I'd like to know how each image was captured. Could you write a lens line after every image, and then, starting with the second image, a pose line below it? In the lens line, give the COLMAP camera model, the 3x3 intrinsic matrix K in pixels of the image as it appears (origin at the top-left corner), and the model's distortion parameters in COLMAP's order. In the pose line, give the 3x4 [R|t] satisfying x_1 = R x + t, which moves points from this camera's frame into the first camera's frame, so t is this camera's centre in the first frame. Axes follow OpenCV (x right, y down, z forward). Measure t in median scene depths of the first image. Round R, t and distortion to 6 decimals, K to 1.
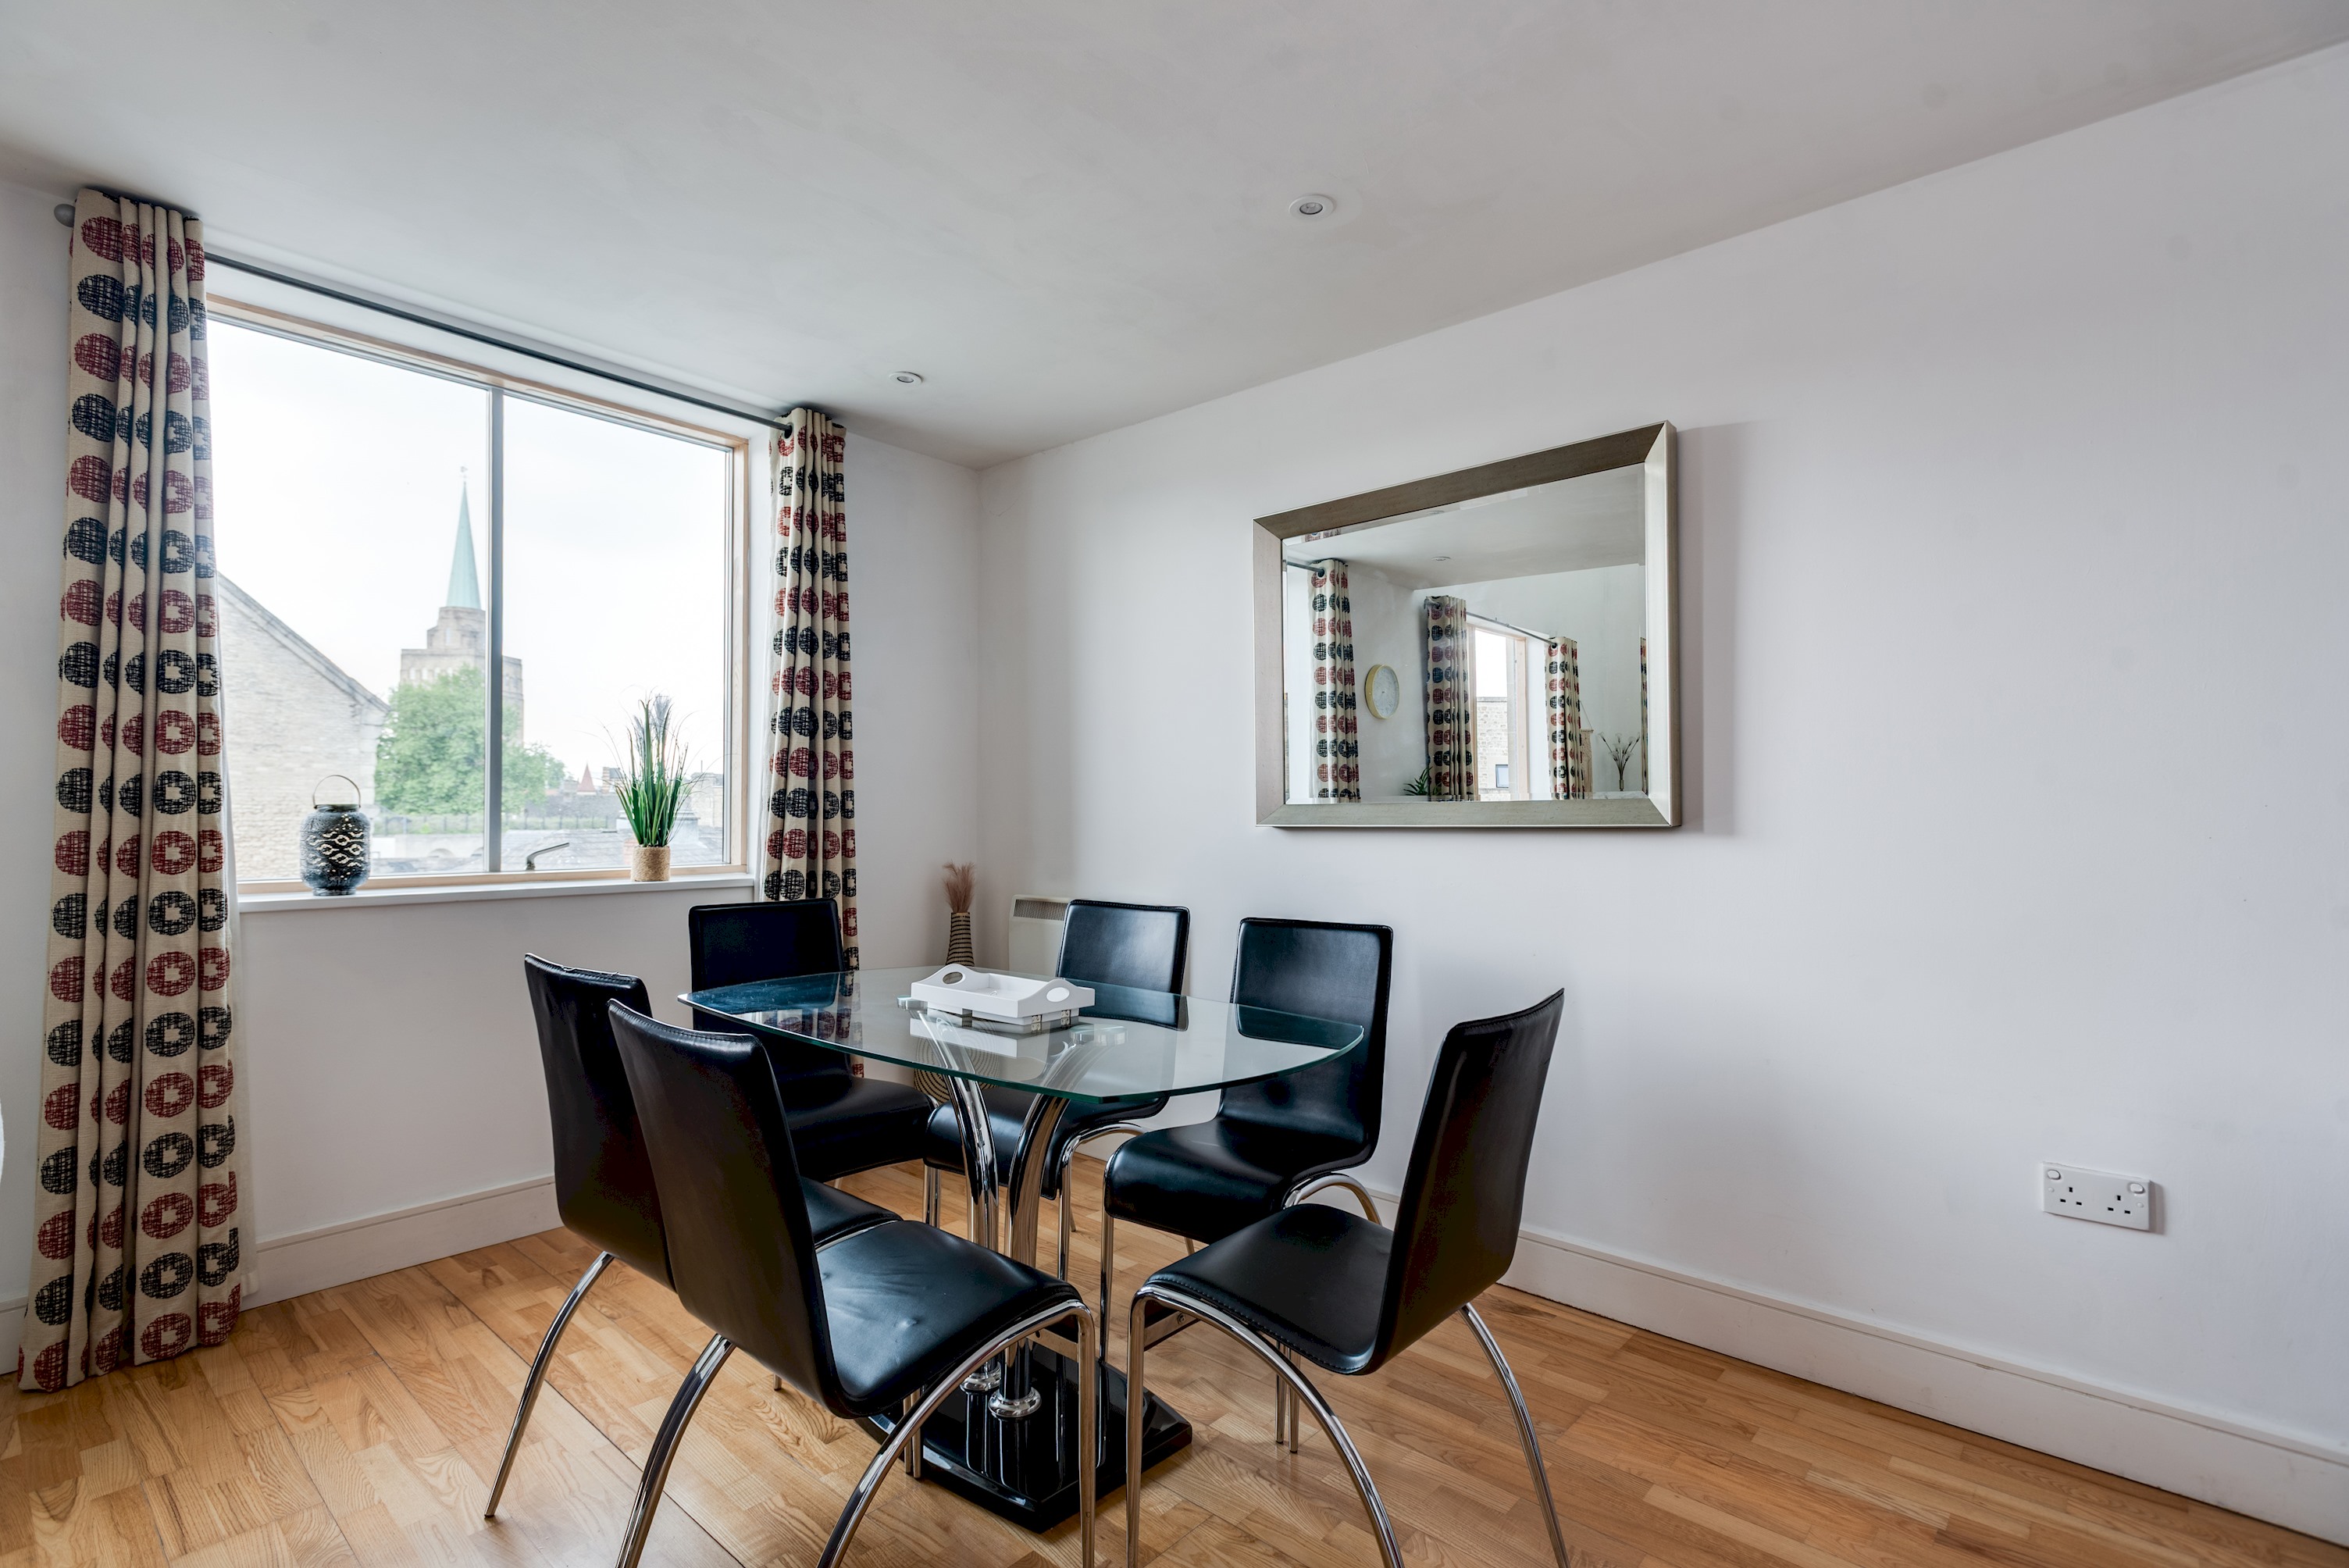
lens RADIAL K [[1139.5, 0, 1168.1], [0, 1139.5, 799.3], [0, 0, 1]] dist [0.009934, -0.000170]
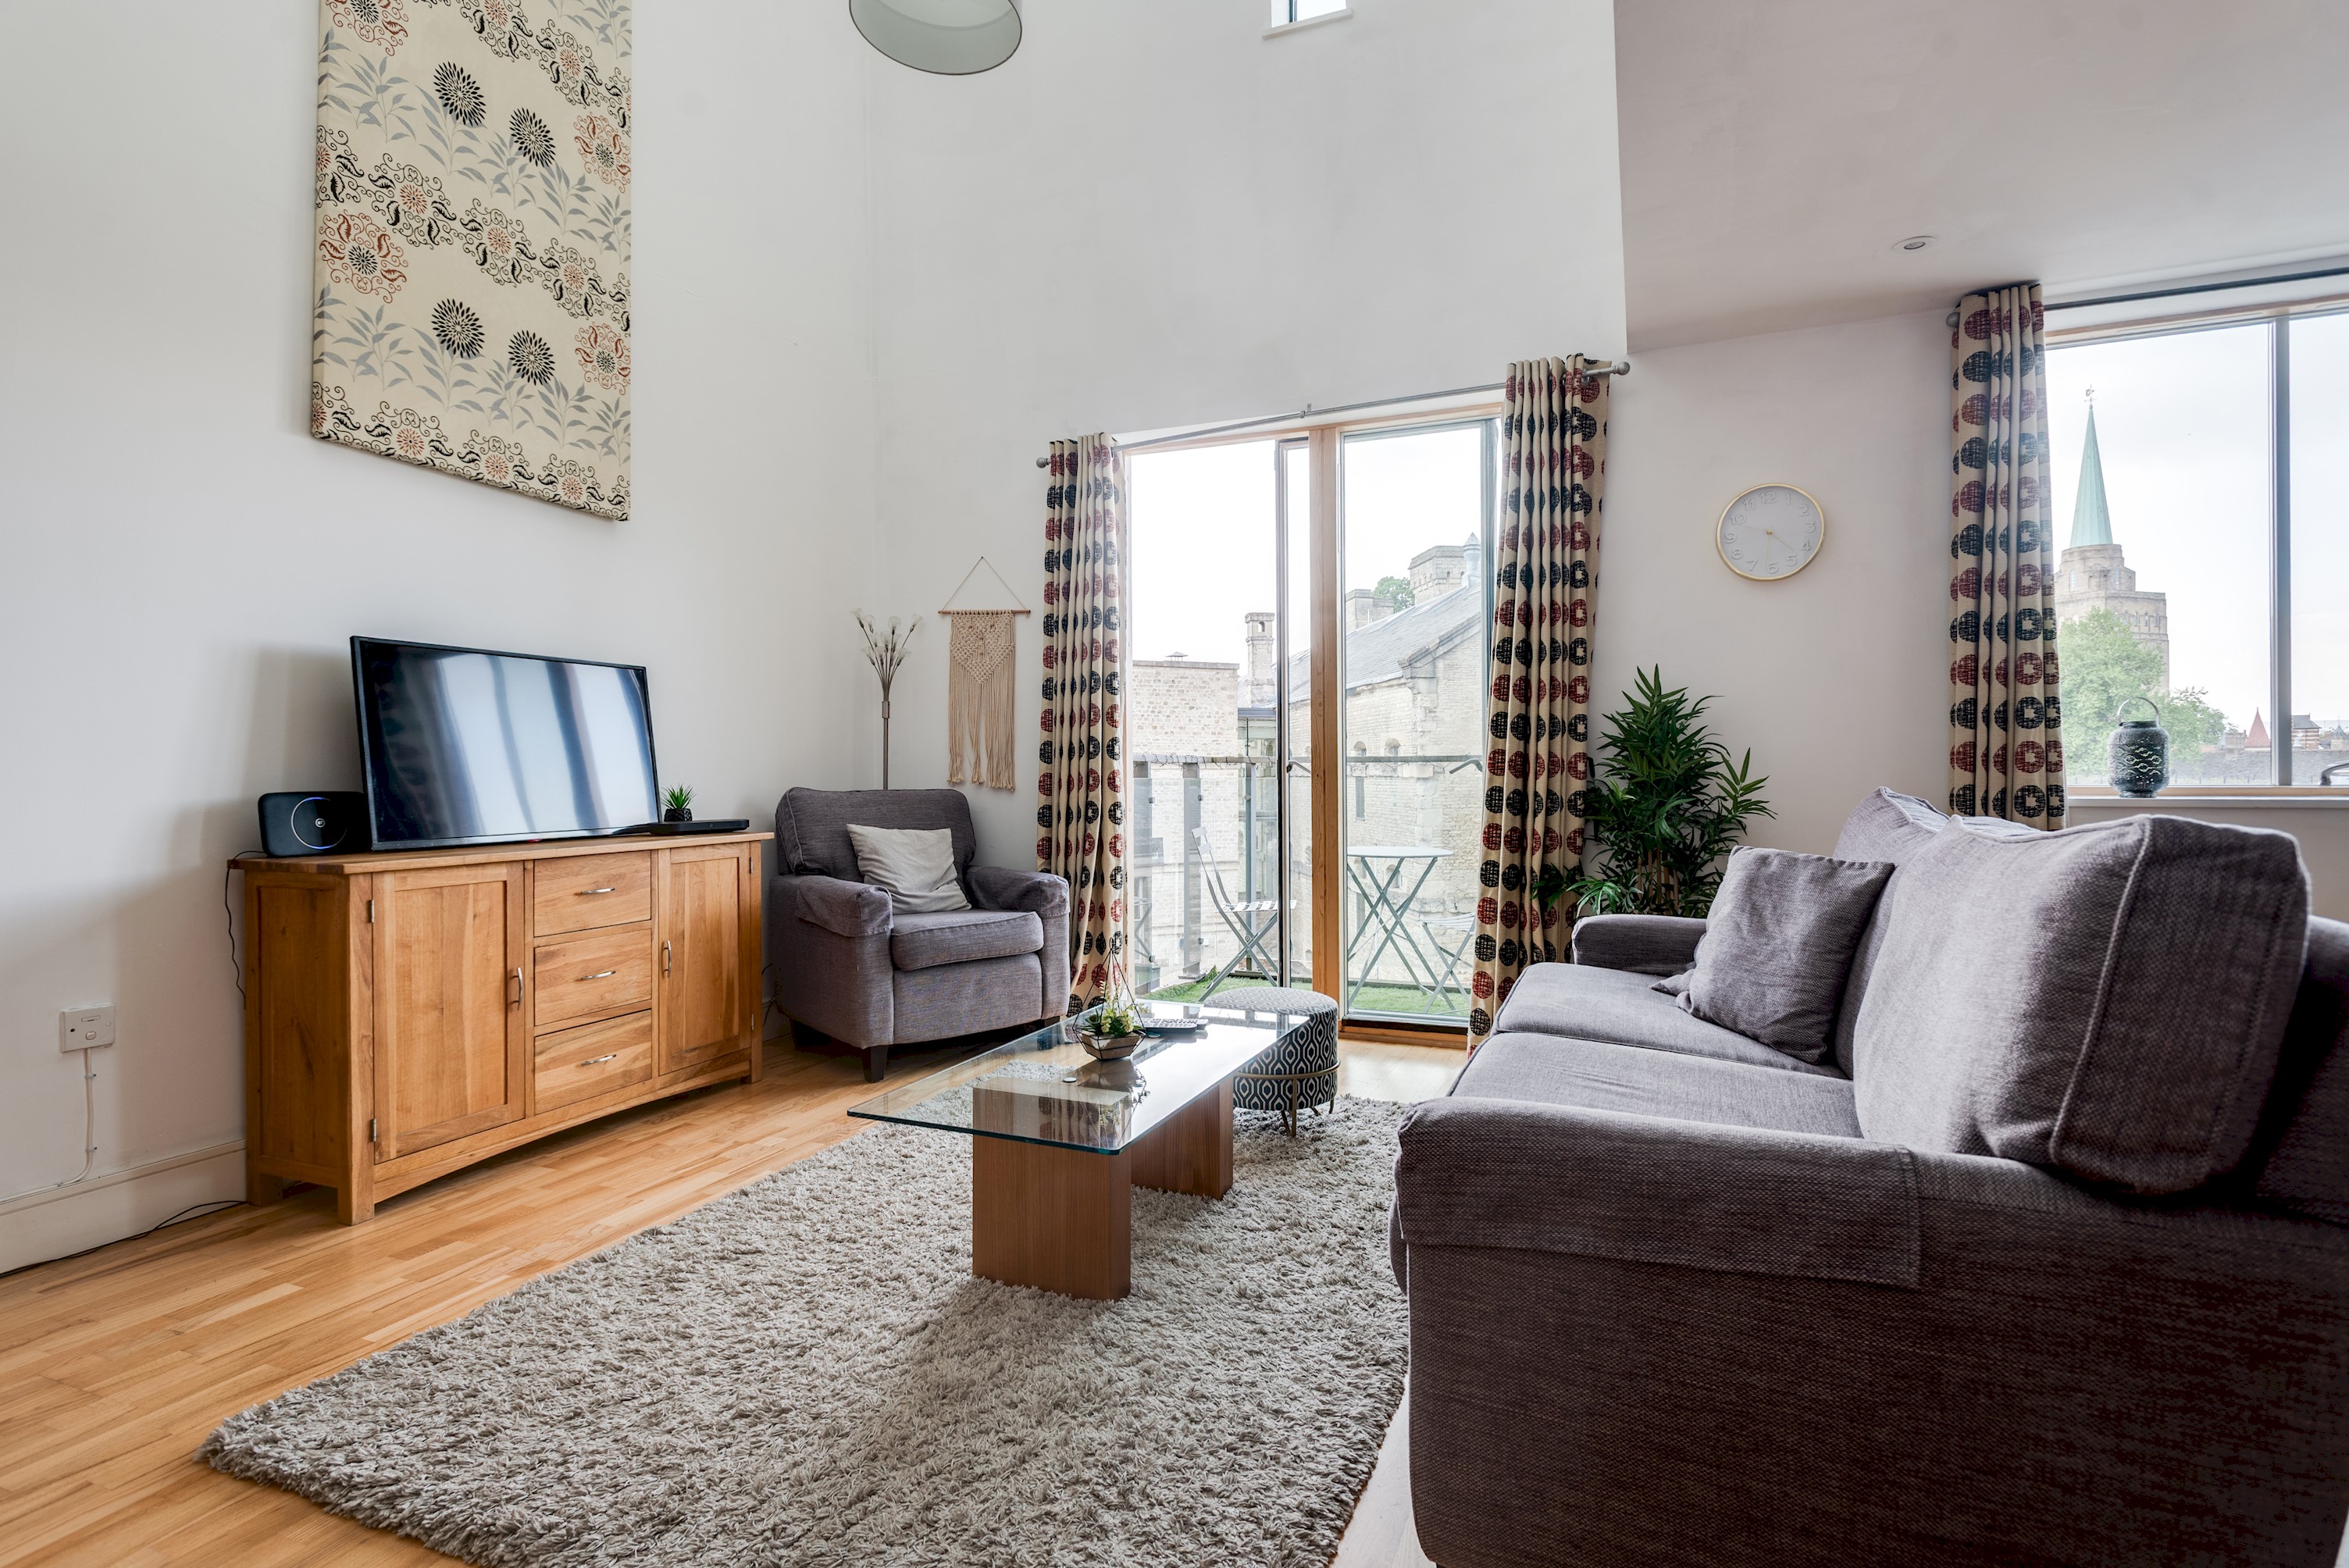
lens RADIAL K [[1139.5, 0, 1177.5], [0, 1139.5, 773.9], [0, 0, 1]] dist [0.009934, -0.000170]
pose [[0.338209, -0.008711, -0.941031, 0.027466], [0.020942, 0.999779, -0.001728, 0.018526], [0.940838, -0.019123, 0.338317, -0.160480]]
